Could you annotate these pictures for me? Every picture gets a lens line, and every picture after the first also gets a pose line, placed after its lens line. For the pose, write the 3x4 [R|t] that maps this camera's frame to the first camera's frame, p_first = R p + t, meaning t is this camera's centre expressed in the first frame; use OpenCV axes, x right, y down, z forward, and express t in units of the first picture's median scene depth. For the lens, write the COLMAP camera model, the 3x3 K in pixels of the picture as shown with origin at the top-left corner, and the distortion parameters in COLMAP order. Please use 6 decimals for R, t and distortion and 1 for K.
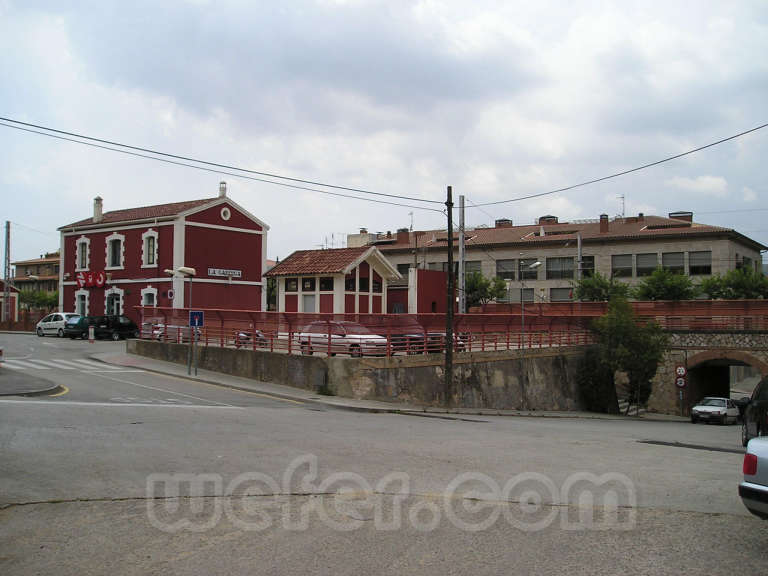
lens RADIAL K [[782.2, 0, 395.9], [0, 782.2, 289.9], [0, 0, 1]] dist [-0.123442, 0.060930]
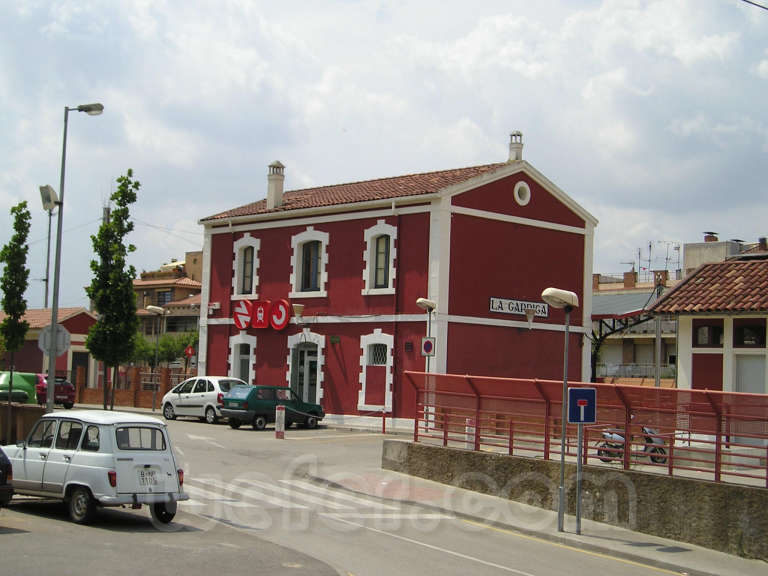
lens RADIAL K [[1290.7, 0, 384.0], [0, 1290.7, 288.0], [0, 0, 1]] dist [-0.004392, 0.095099]
pose [[0.974895, 0.013680, -0.222243, -0.117937], [-0.023084, 0.998942, -0.039772, 0.001328], [0.221463, 0.043904, 0.974180, 0.147094]]
